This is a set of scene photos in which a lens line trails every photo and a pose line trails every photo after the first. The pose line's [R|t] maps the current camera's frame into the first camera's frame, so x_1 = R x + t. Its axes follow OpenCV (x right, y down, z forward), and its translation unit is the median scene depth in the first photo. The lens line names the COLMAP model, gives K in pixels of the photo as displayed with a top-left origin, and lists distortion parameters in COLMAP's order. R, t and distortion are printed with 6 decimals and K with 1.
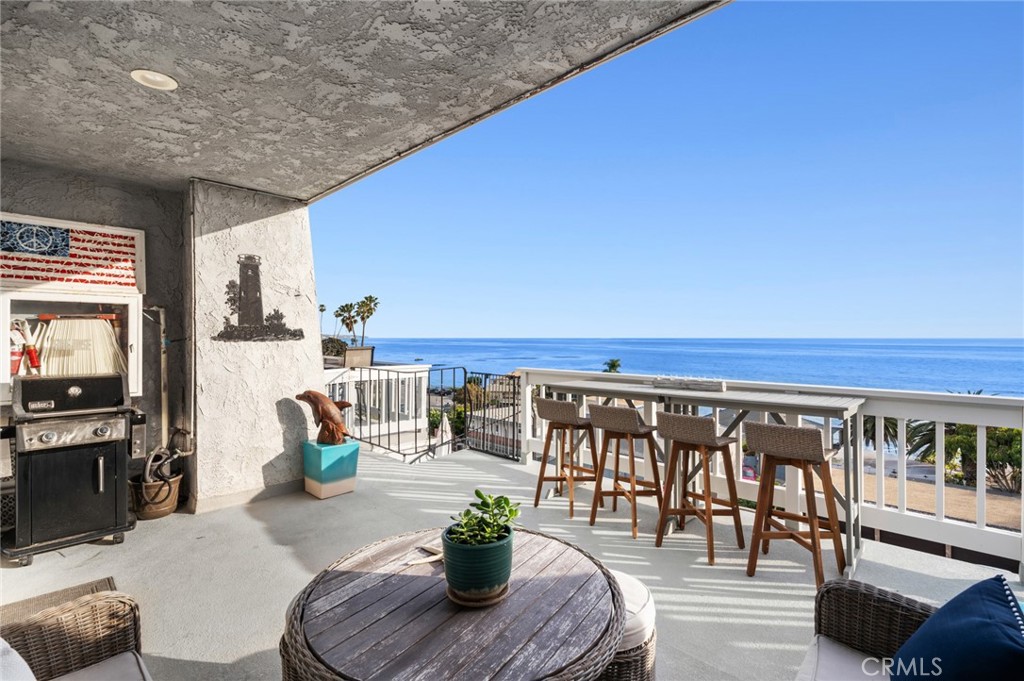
lens RADIAL K [[475.1, 0, 512.0], [0, 475.1, 340.5], [0, 0, 1]] dist [0.000367, -0.000146]
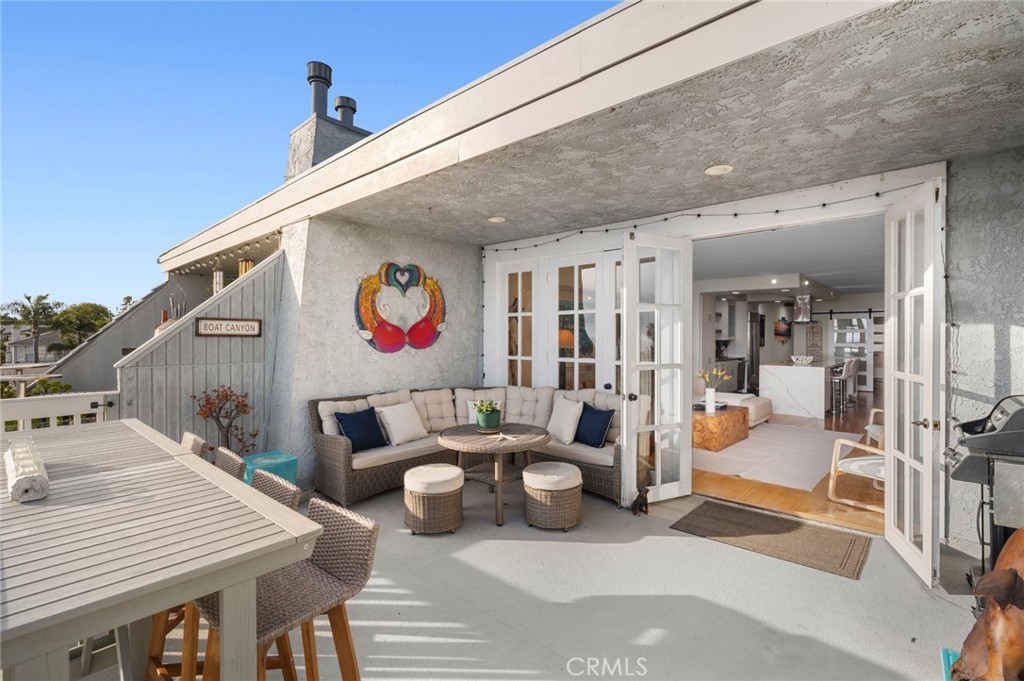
lens RADIAL K [[475.1, 0, 512.0], [0, 475.1, 340.5], [0, 0, 1]] dist [0.000367, -0.000146]
pose [[-0.999397, -0.000187, -0.034730, -0.060564], [-0.000699, 0.999891, 0.014743, -0.041606], [0.034724, 0.014759, -0.999288, 2.068824]]
